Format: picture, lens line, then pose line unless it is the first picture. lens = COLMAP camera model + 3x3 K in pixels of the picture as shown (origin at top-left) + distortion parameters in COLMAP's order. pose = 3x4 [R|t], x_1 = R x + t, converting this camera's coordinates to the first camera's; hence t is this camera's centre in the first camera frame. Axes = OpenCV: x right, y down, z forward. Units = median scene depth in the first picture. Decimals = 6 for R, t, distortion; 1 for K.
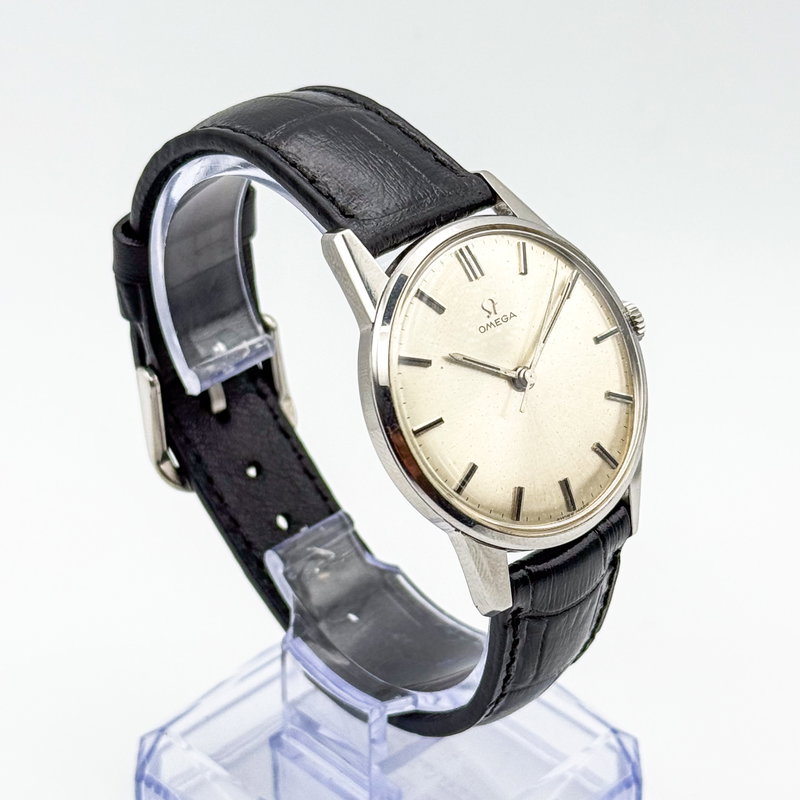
lens RADIAL K [[2264.7, 0, 380.8], [0, 2264.7, 400.8], [0, 0, 1]] dist [0.808429, -14.643907]
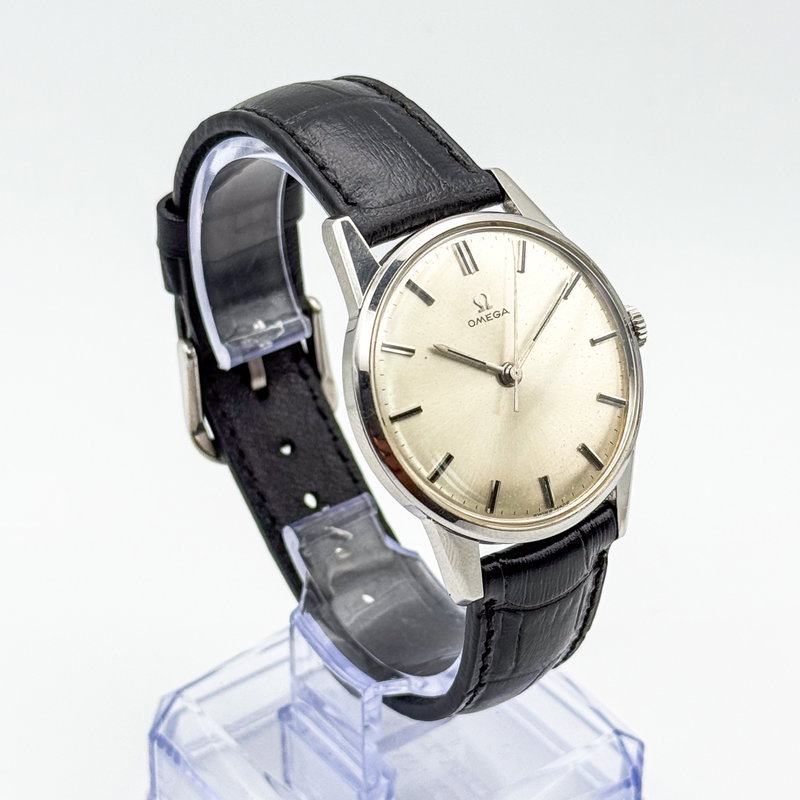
lens RADIAL K [[2264.7, 0, 380.8], [0, 2264.7, 400.8], [0, 0, 1]] dist [0.808429, -14.643907]
pose [[0.991941, 0.072890, -0.103639, 0.104455], [-0.072545, 0.997340, 0.007101, -0.001061], [0.103881, 0.000475, 0.994590, -0.014825]]
